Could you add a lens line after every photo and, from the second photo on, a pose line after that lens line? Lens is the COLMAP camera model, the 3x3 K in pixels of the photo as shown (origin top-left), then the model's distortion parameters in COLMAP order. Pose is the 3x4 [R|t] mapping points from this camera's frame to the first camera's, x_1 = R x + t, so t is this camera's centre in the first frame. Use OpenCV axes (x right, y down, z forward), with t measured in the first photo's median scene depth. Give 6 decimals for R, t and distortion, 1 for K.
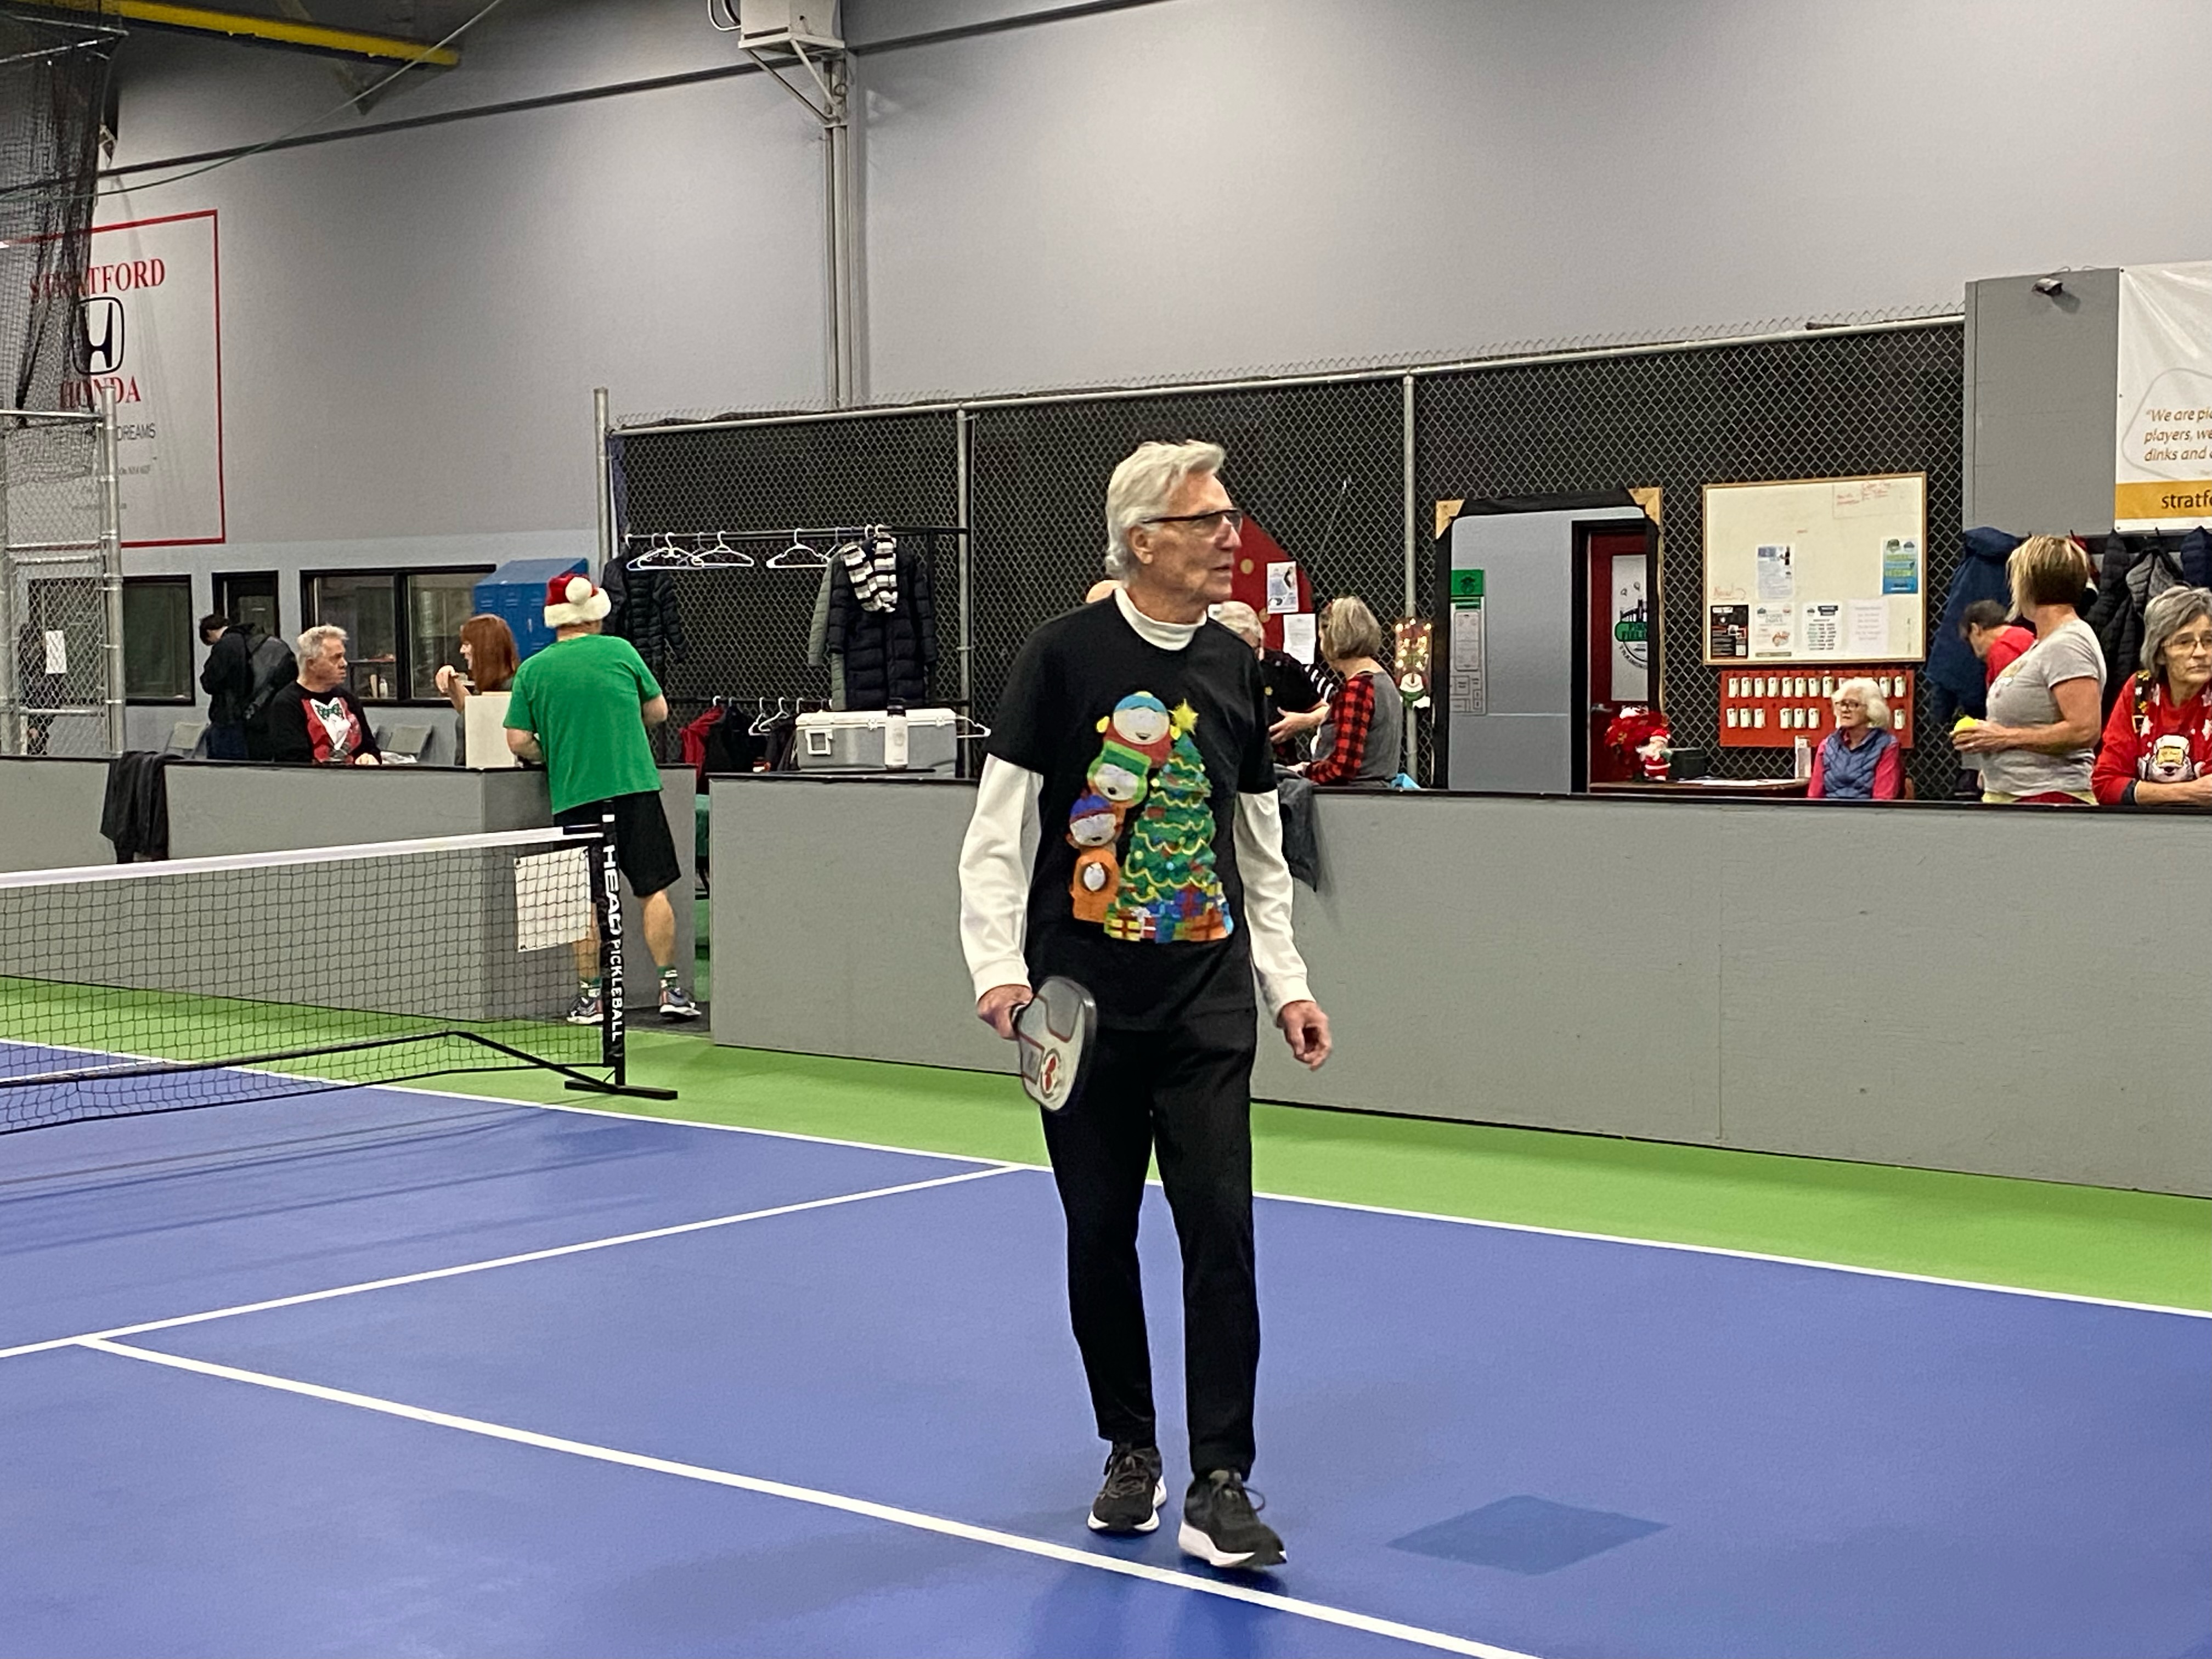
lens RADIAL K [[3433.7, 0, 1114.8], [0, 3433.7, 837.6], [0, 0, 1]] dist [0.175688, 0.000000]
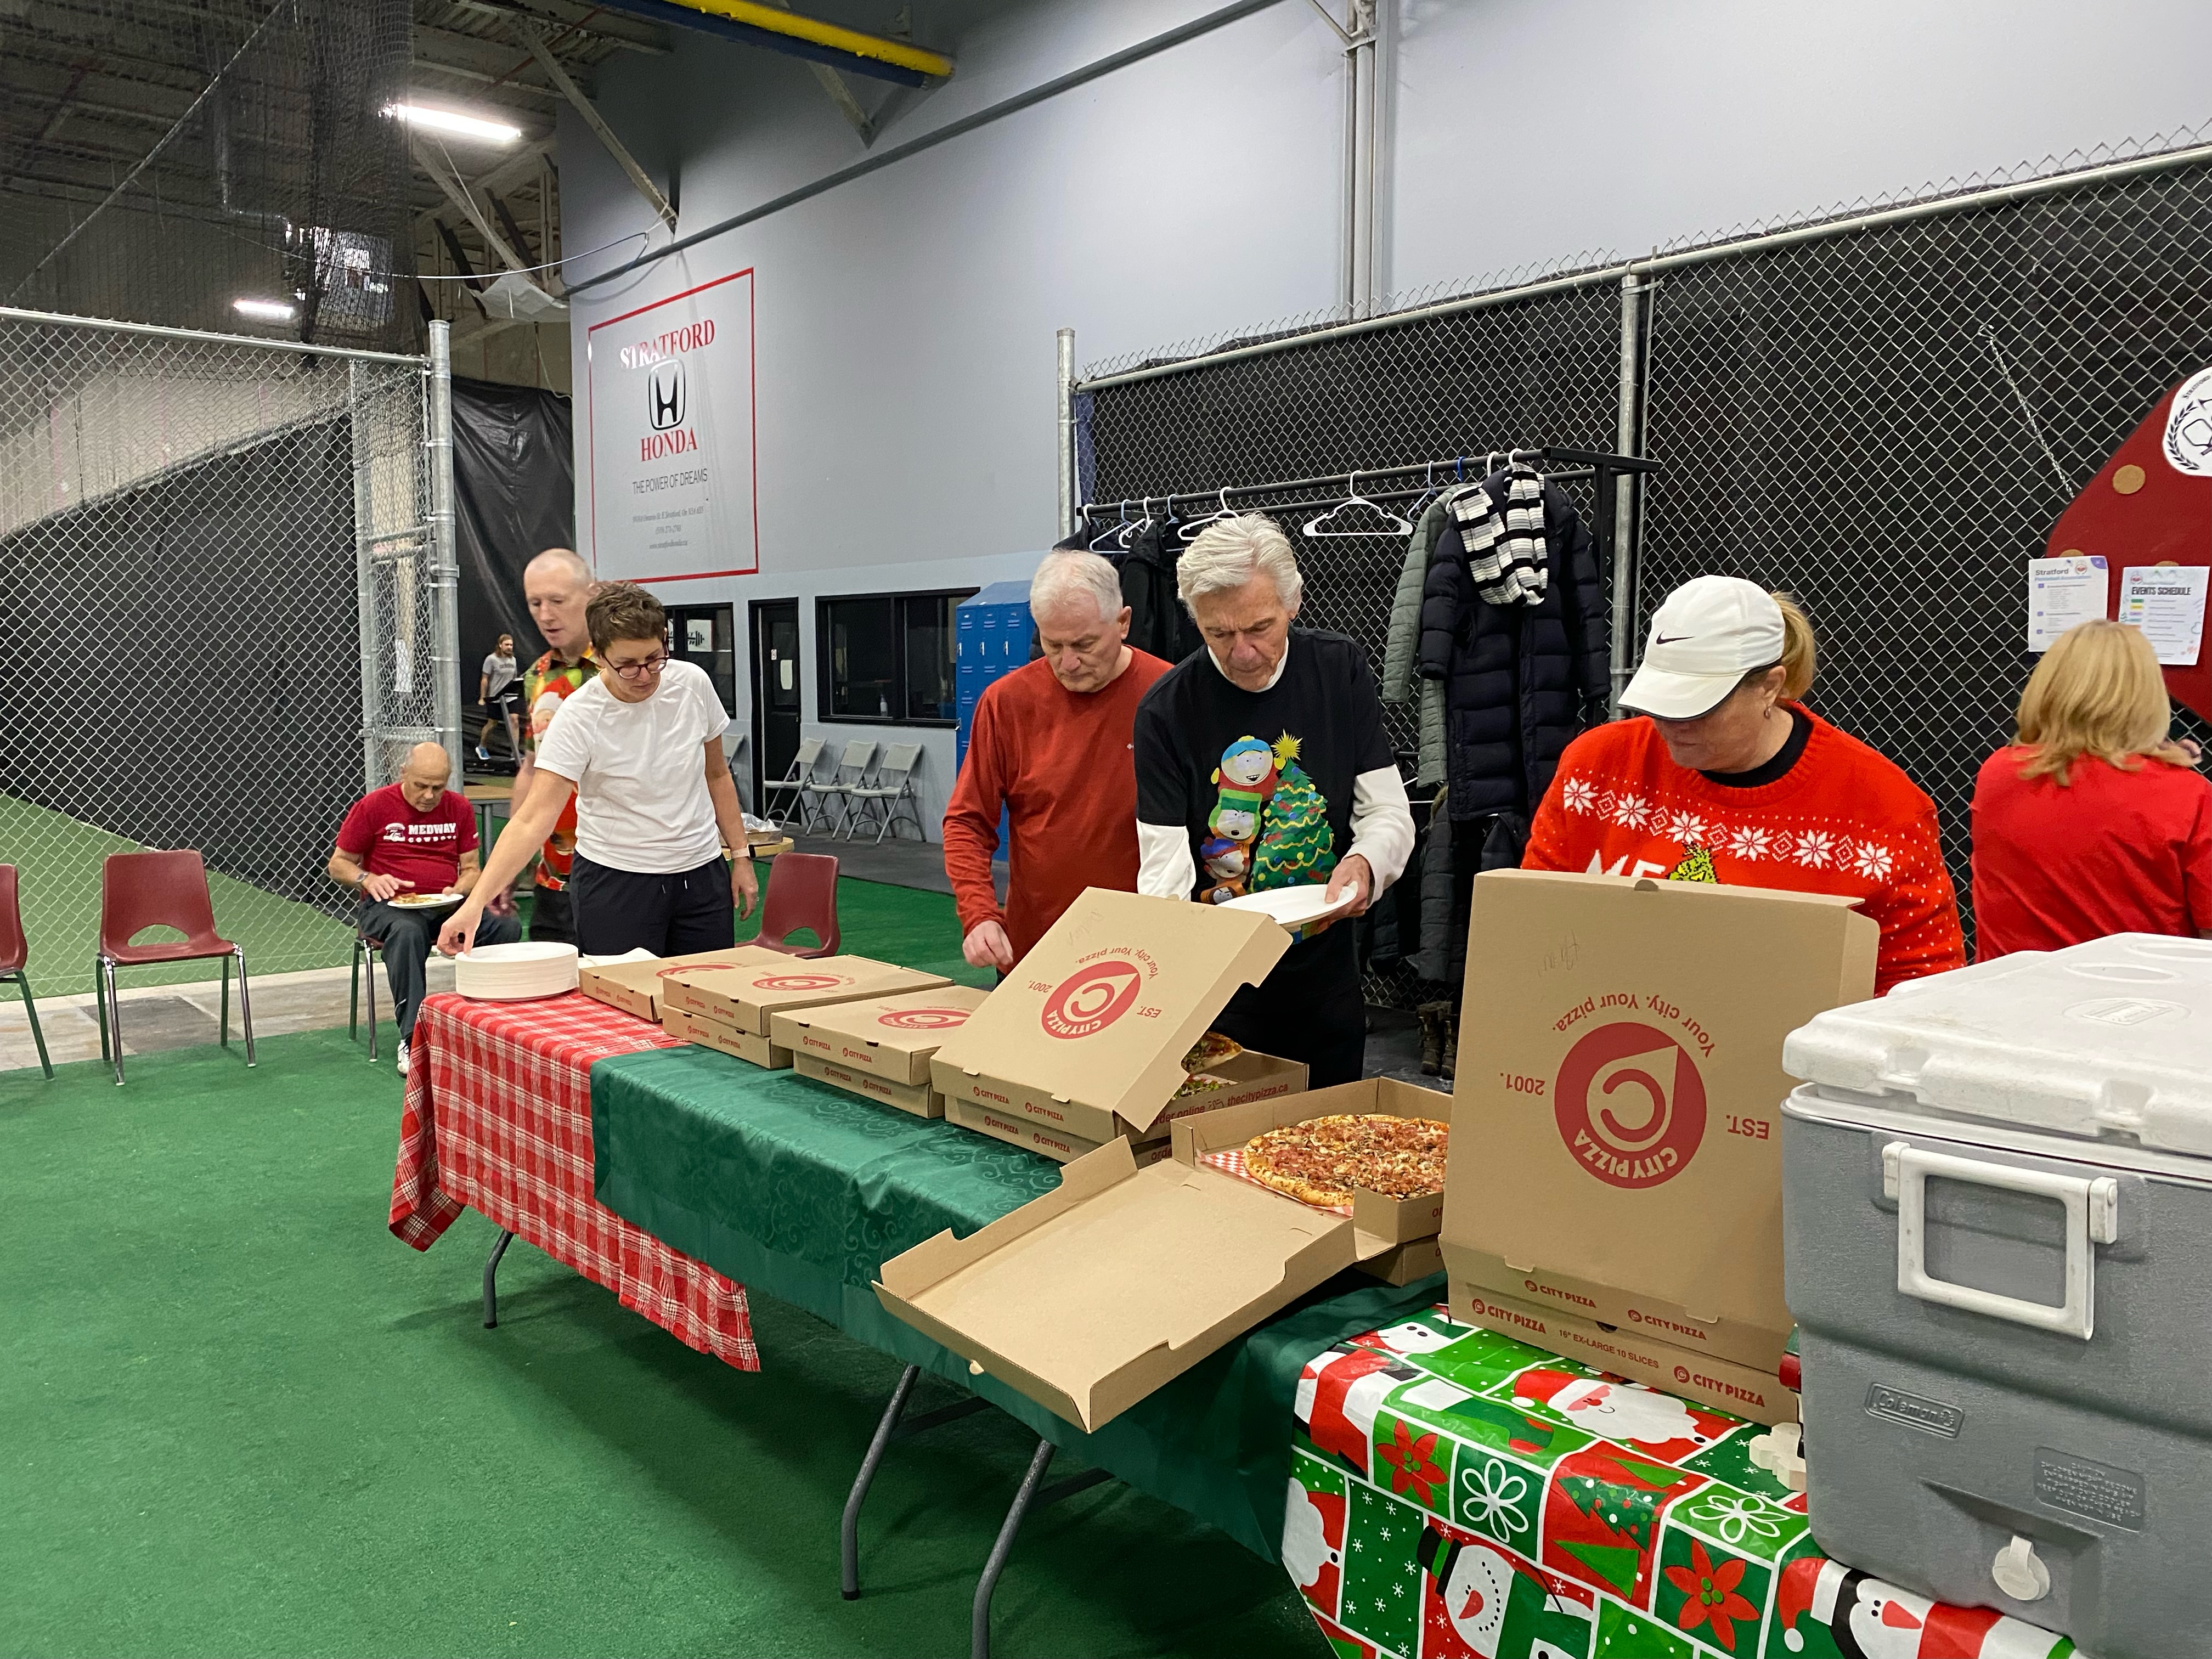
lens RADIAL K [[1692.4, 0, 1106.5], [0, 1692.4, 826.8], [0, 0, 1]] dist [0.052891, -0.058885]
pose [[0.987638, 0.025450, -0.154670, -0.075997], [-0.020108, 0.999149, 0.036001, -0.032347], [0.155455, -0.032446, 0.987310, 0.605476]]
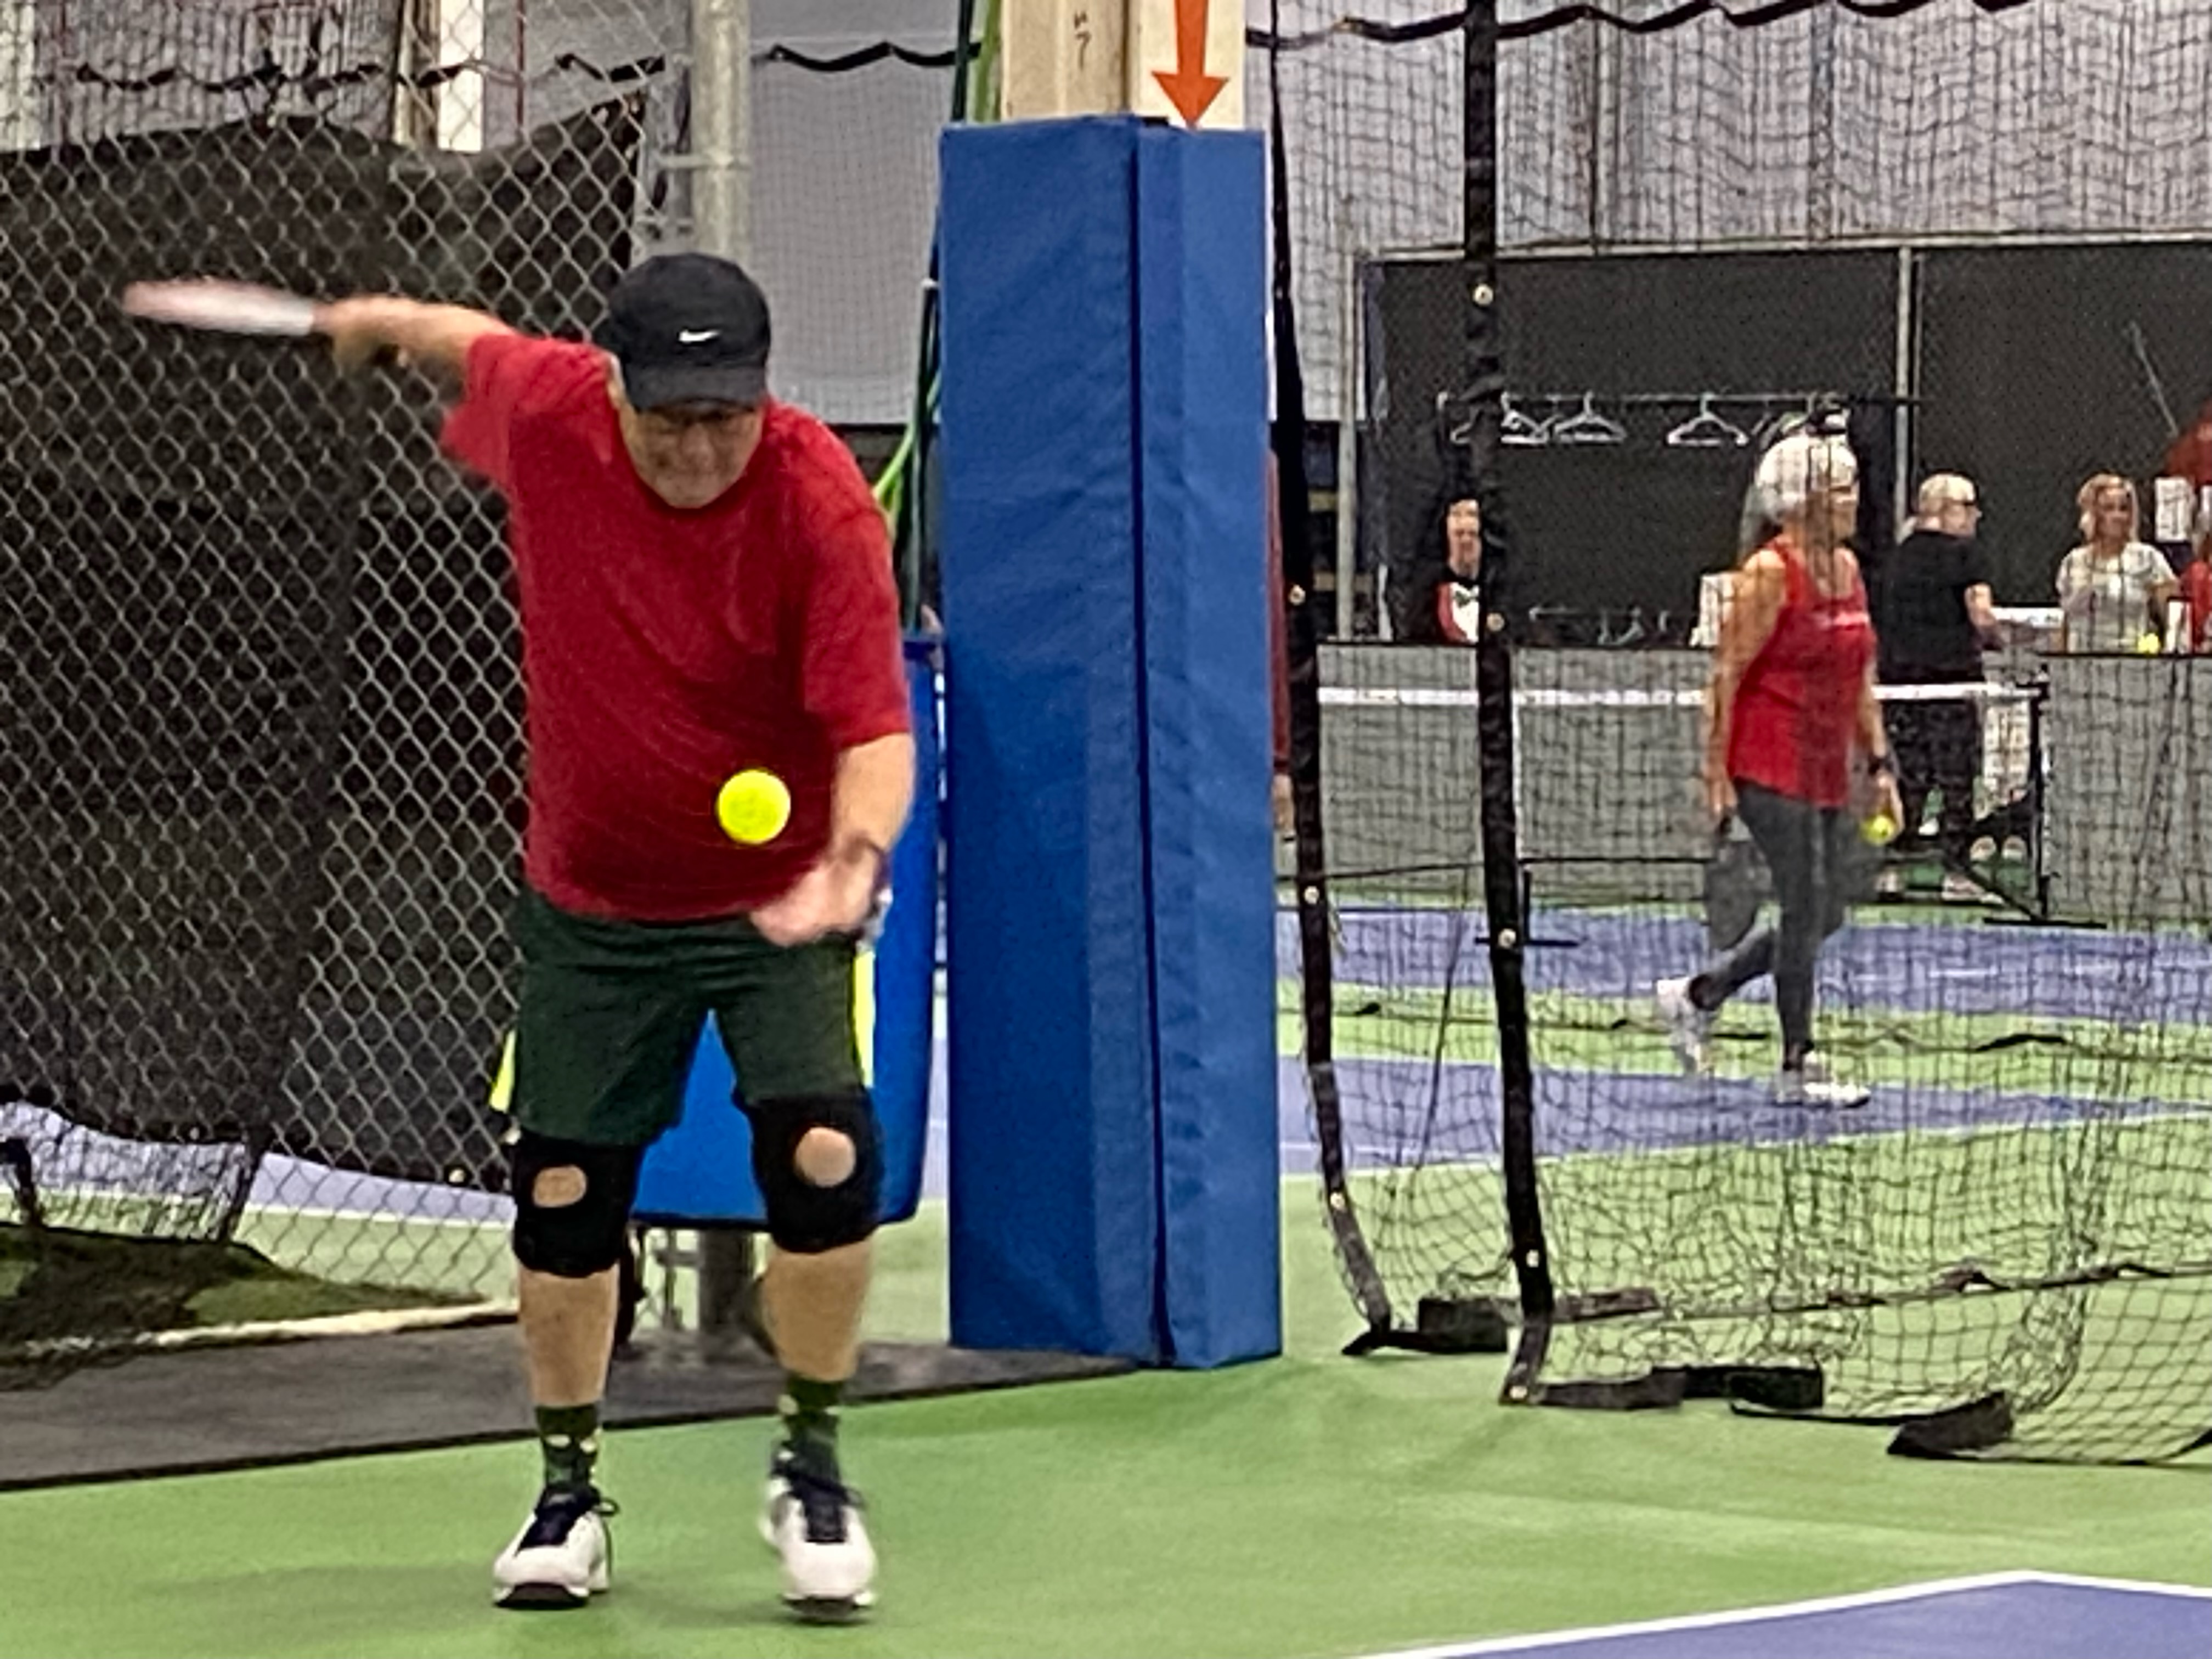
lens RADIAL K [[8772.3, 0, 1103.7], [0, 8772.3, 834.1], [0, 0, 1]] dist [0.292133, 0.000000]
pose [[0.998544, 0.025773, 0.047382, -0.280434], [-0.024245, 0.999176, -0.032559, 0.069645], [-0.048182, 0.031363, 0.998346, -0.872656]]
